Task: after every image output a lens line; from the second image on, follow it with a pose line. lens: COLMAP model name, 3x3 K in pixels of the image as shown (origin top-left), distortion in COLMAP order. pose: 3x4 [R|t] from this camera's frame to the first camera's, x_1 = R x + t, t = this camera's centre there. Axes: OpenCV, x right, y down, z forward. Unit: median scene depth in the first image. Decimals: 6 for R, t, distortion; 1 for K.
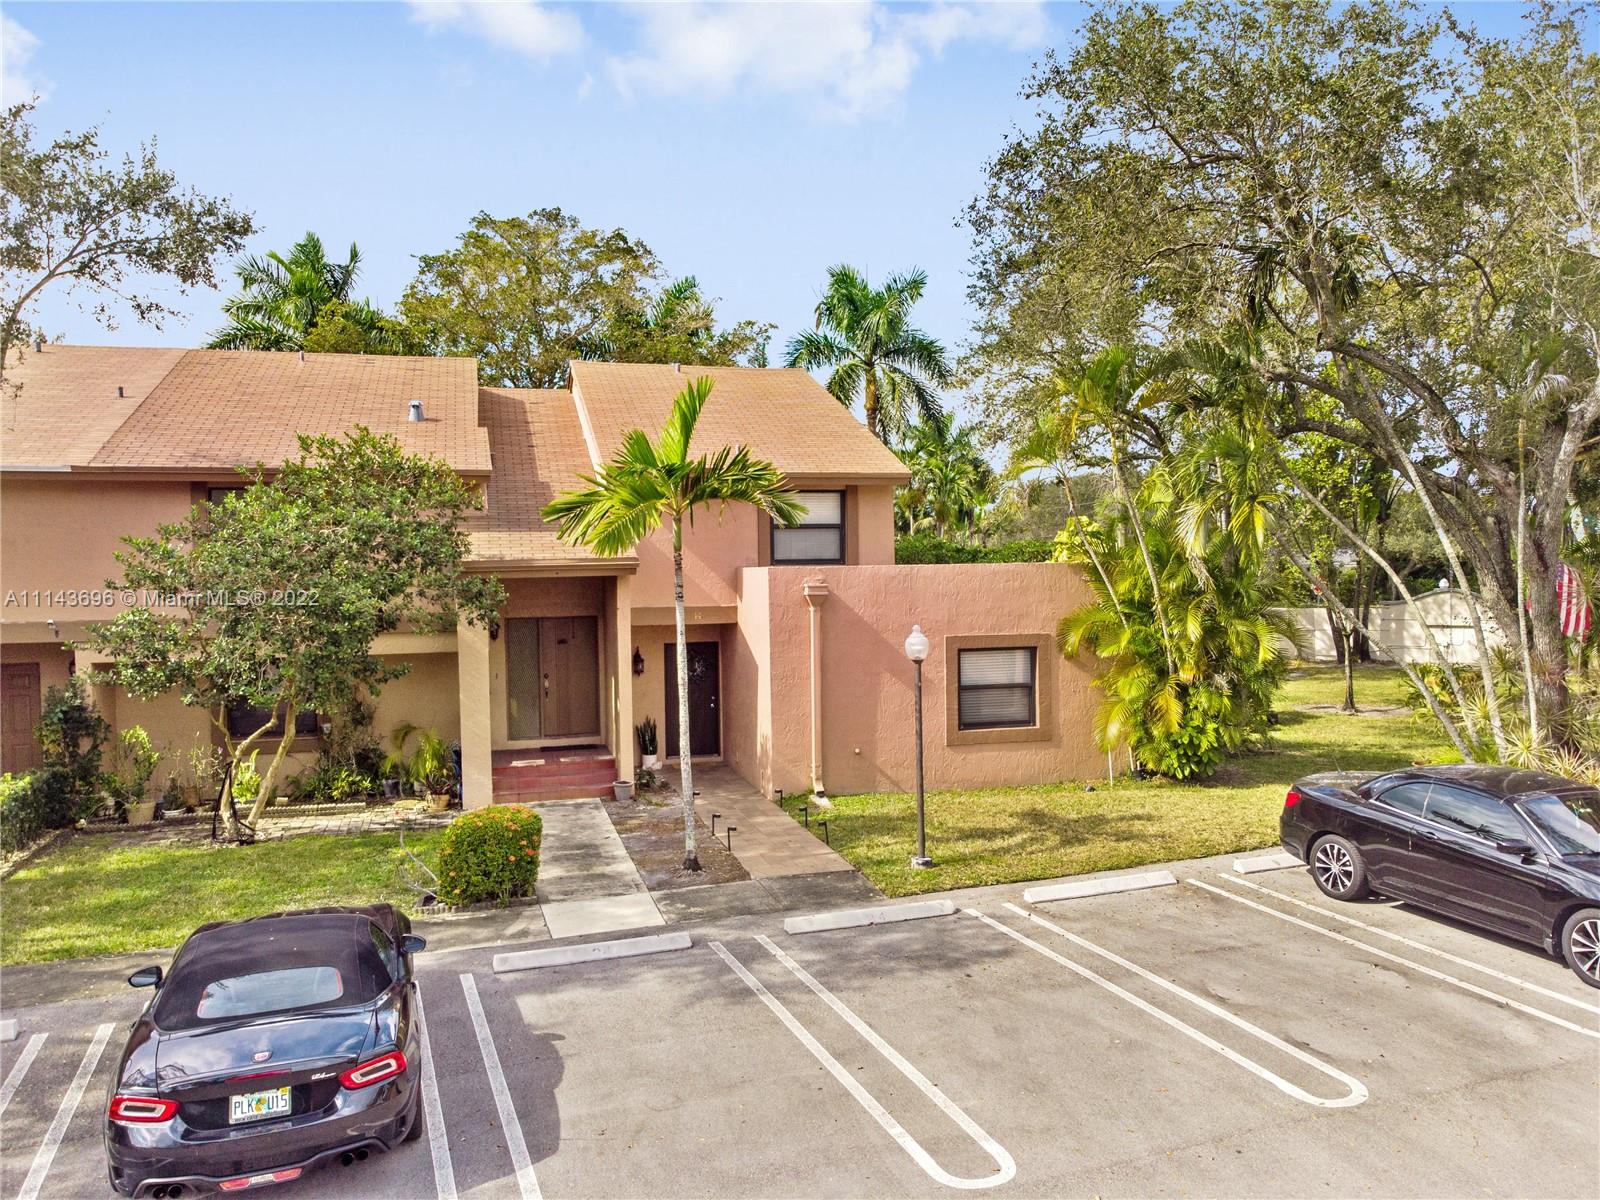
lens RADIAL K [[1161.5, 0, 800.0], [0, 1161.5, 600.0], [0, 0, 1]] dist [0.015980, 0.004407]
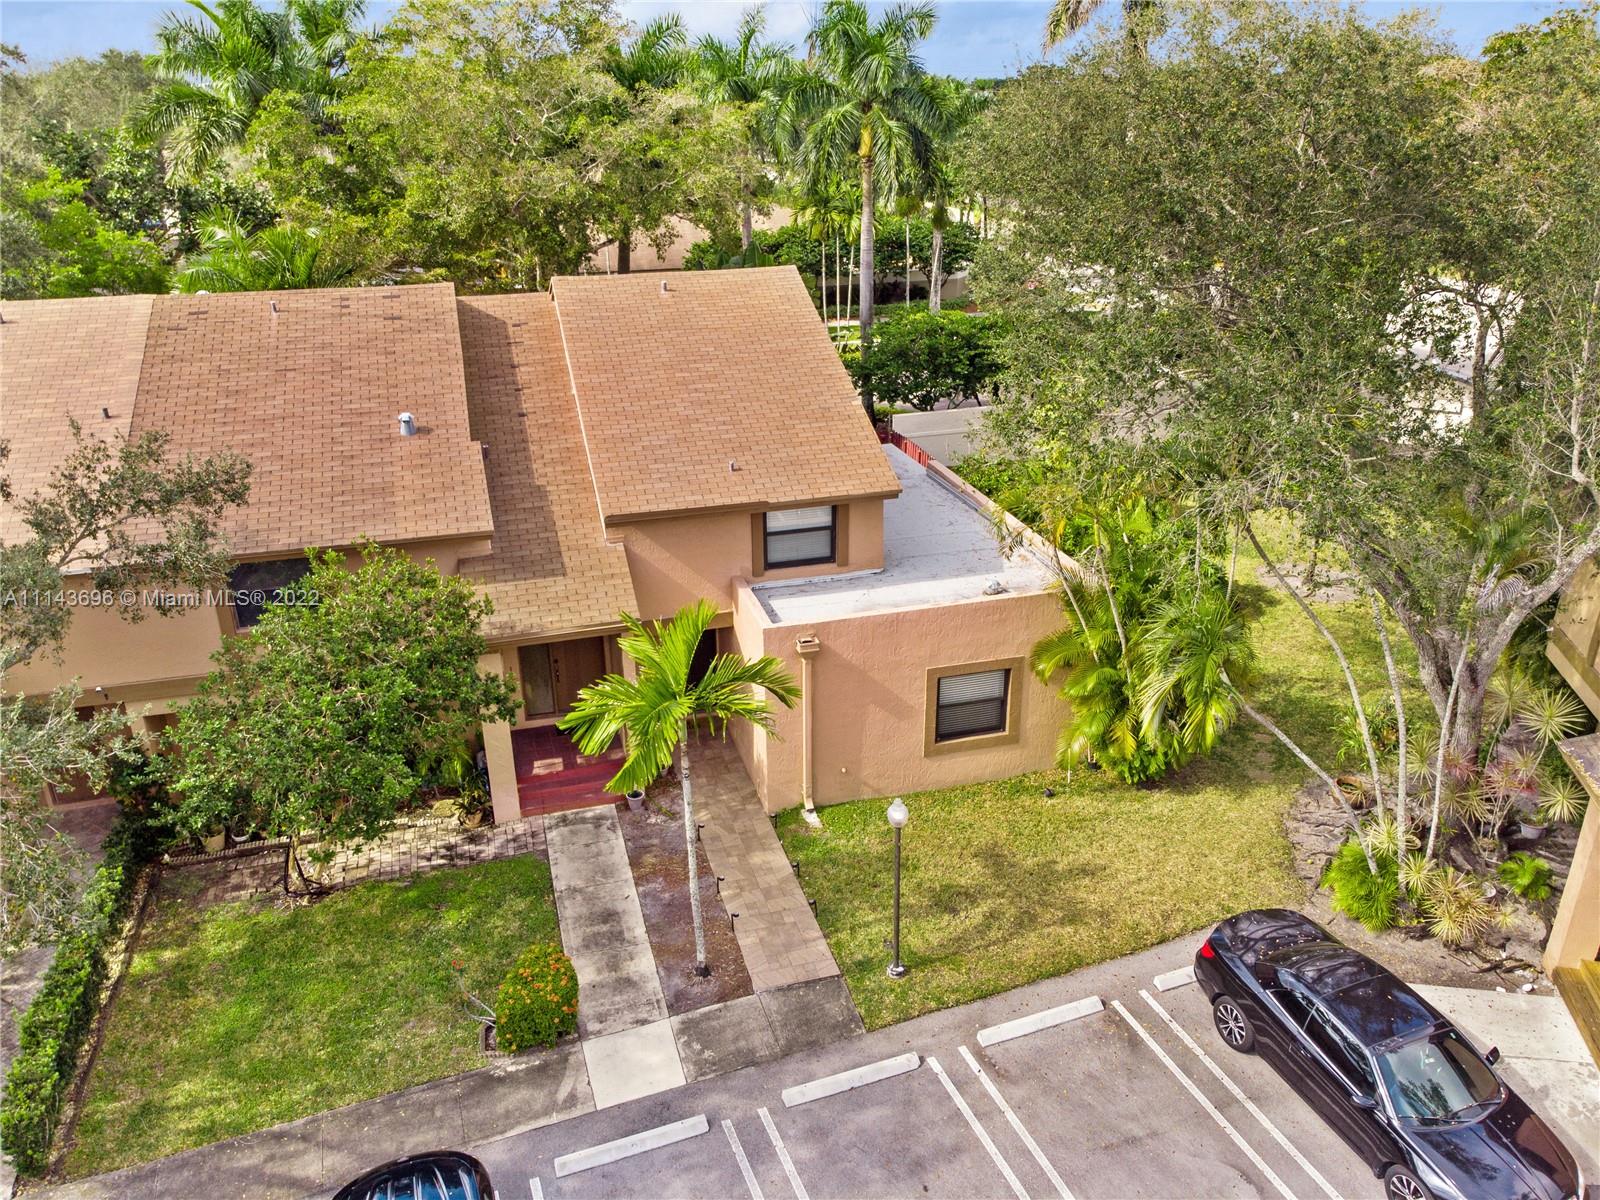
lens RADIAL K [[1161.5, 0, 800.0], [0, 1161.5, 600.0], [0, 0, 1]] dist [0.015980, 0.004407]
pose [[0.999929, 0.000860, 0.011871, -0.006435], [-0.005035, 0.934309, 0.356428, -0.447067], [-0.010785, -0.356462, 0.934248, 0.015204]]
